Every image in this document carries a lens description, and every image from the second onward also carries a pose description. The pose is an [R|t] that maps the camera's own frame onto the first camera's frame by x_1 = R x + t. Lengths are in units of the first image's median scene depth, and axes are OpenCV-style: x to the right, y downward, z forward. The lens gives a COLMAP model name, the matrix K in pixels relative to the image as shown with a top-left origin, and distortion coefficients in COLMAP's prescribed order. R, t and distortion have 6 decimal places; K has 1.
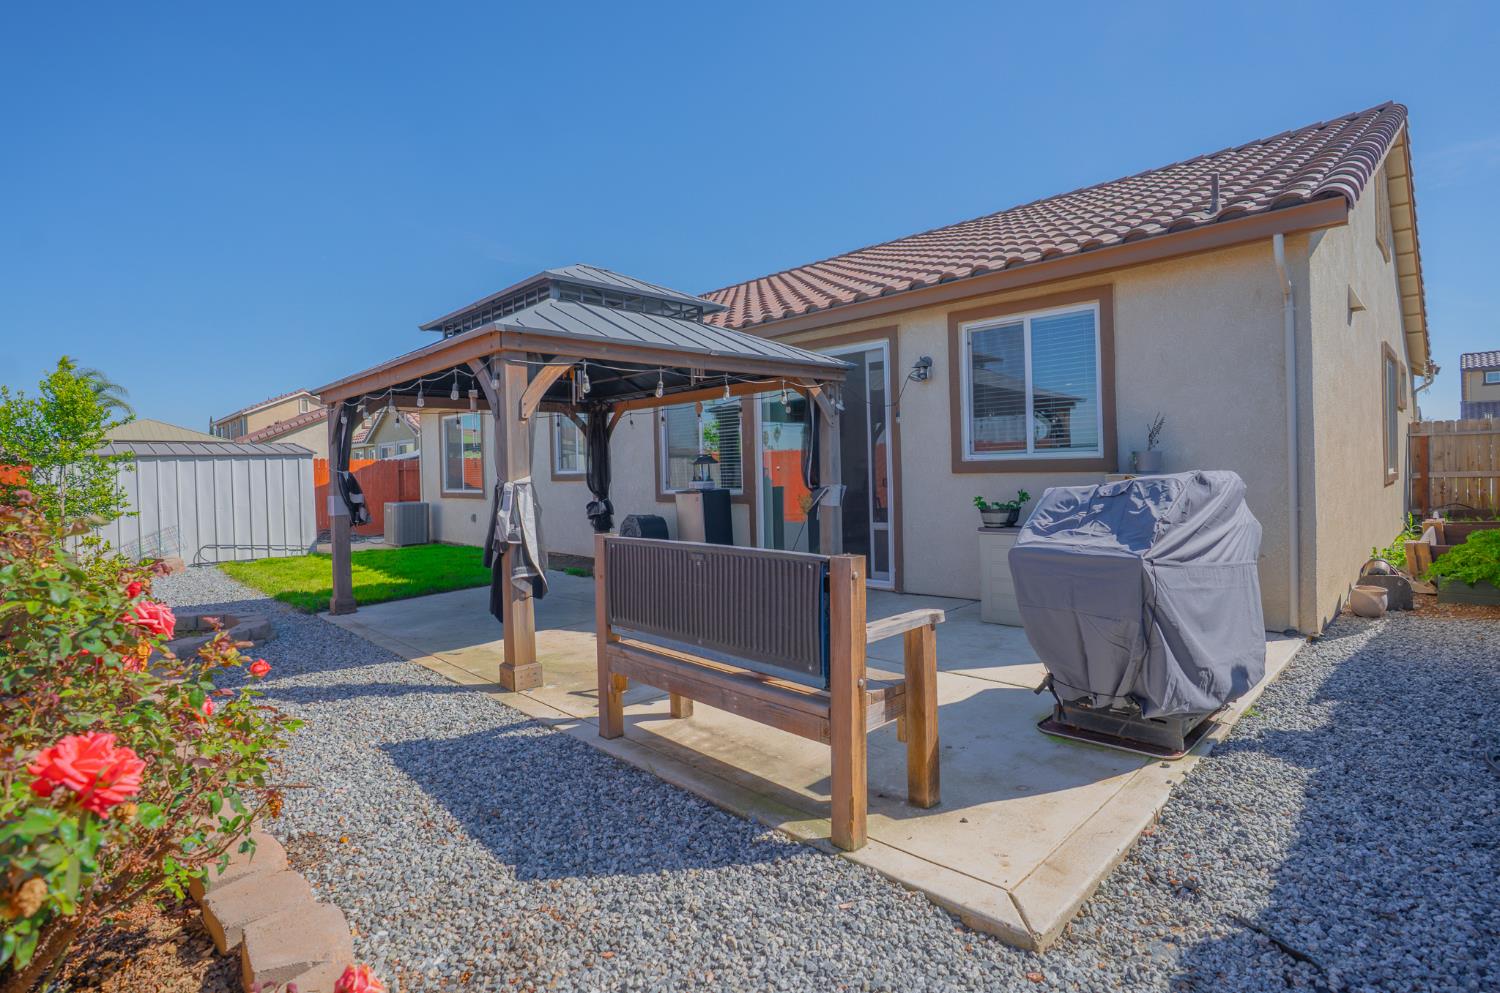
lens RADIAL K [[698.9, 0, 744.6], [0, 698.9, 482.5], [0, 0, 1]] dist [-0.068558, 0.026481]
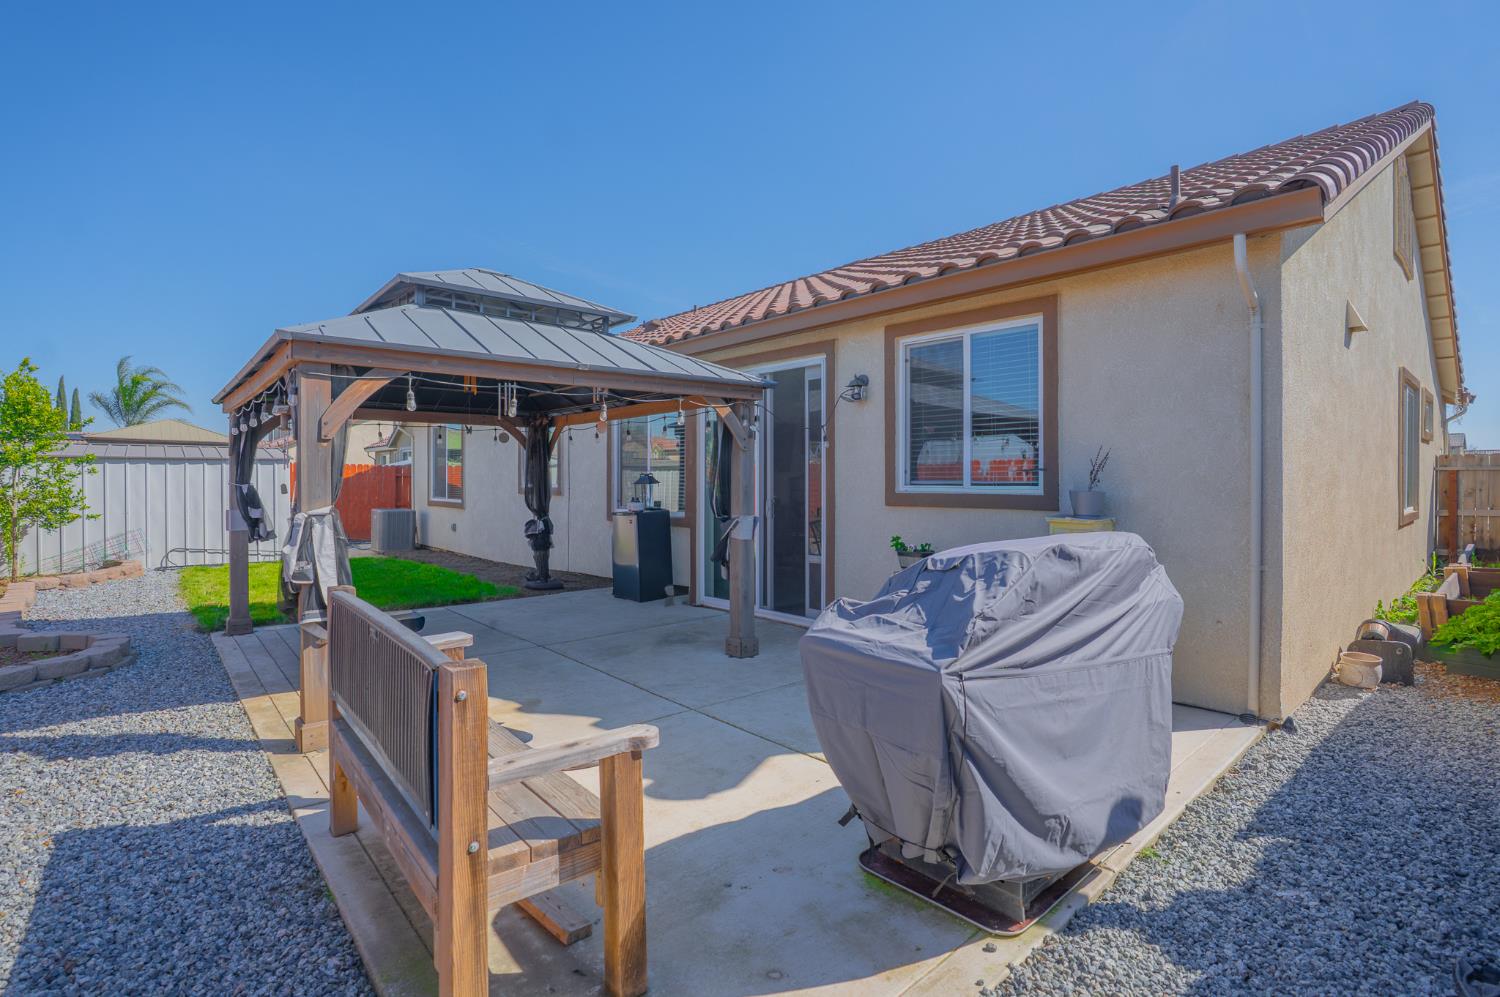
lens RADIAL K [[683.7, 0, 745.4], [0, 683.7, 487.1], [0, 0, 1]] dist [-0.069581, 0.025524]
pose [[0.998677, 0.026784, -0.043893, 0.193037], [-0.027108, 0.999609, -0.006823, -0.032146], [0.043694, 0.008004, 0.999013, 0.143076]]
